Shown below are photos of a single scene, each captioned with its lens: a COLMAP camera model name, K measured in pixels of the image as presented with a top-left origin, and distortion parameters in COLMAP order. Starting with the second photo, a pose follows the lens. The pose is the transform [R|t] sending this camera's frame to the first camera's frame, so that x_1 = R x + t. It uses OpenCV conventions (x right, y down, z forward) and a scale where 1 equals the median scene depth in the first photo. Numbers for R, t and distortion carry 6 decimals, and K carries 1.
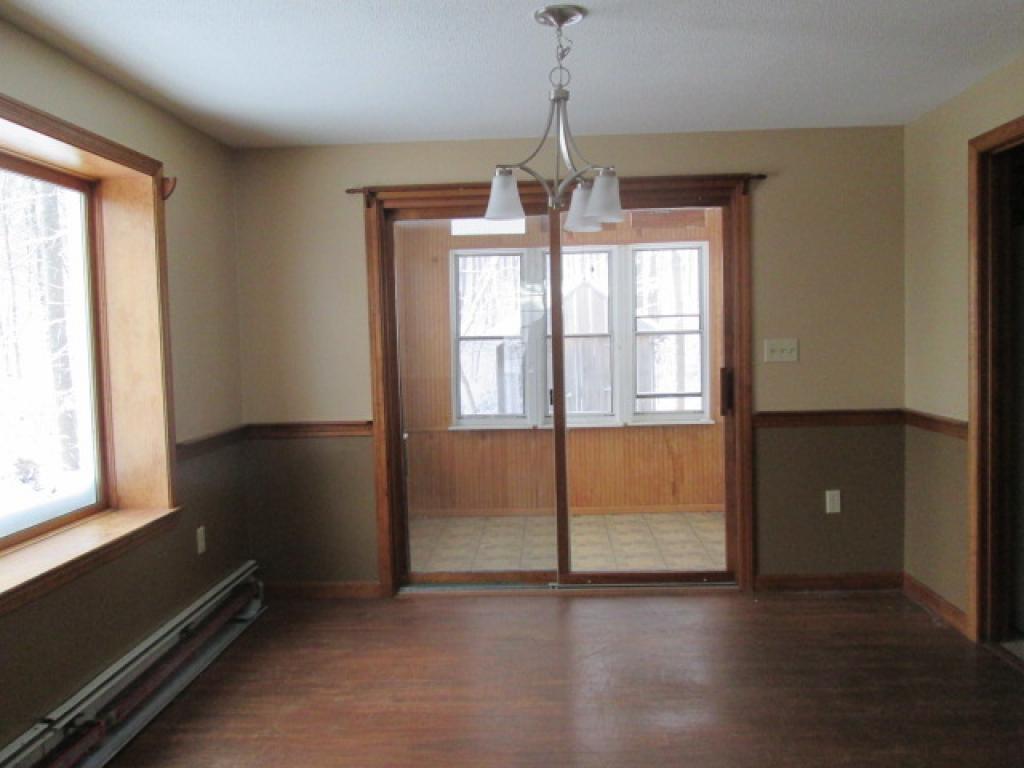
lens RADIAL K [[912.3, 0, 512.0], [0, 912.3, 384.0], [0, 0, 1]] dist [-0.010552, -0.000696]
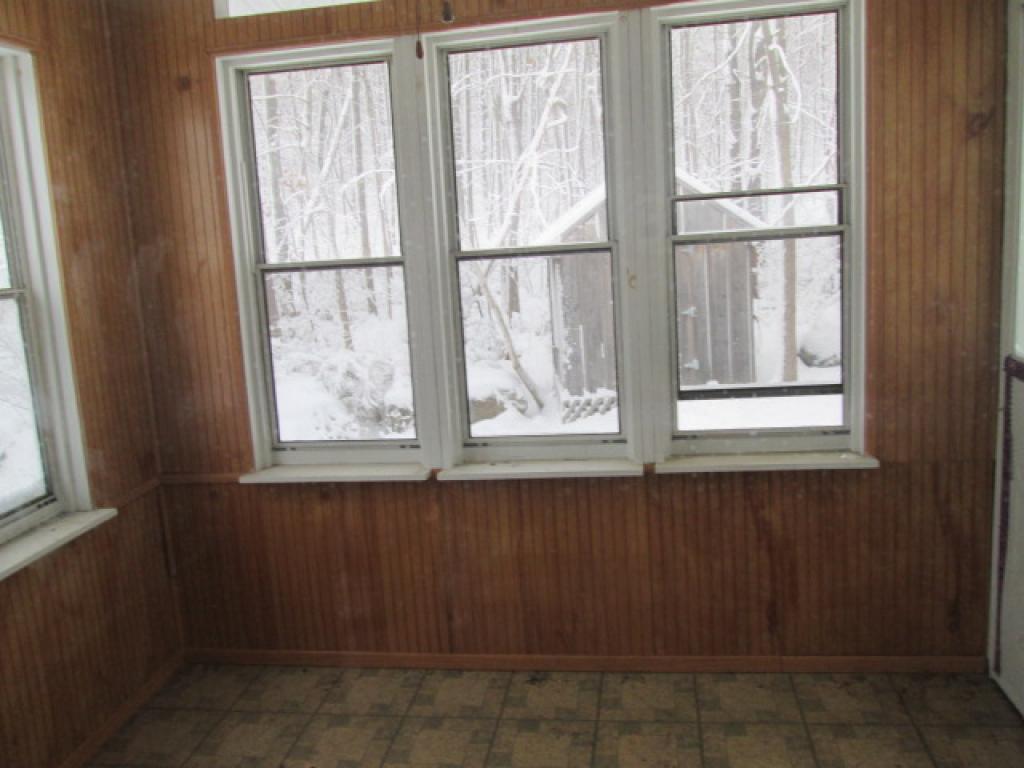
lens RADIAL K [[912.3, 0, 512.0], [0, 912.3, 384.0], [0, 0, 1]] dist [-0.010552, -0.000696]
pose [[0.992052, -0.019936, -0.124239, 0.113821], [0.032386, 0.994559, 0.099011, -0.035198], [0.121589, -0.102247, 0.987300, 0.589465]]
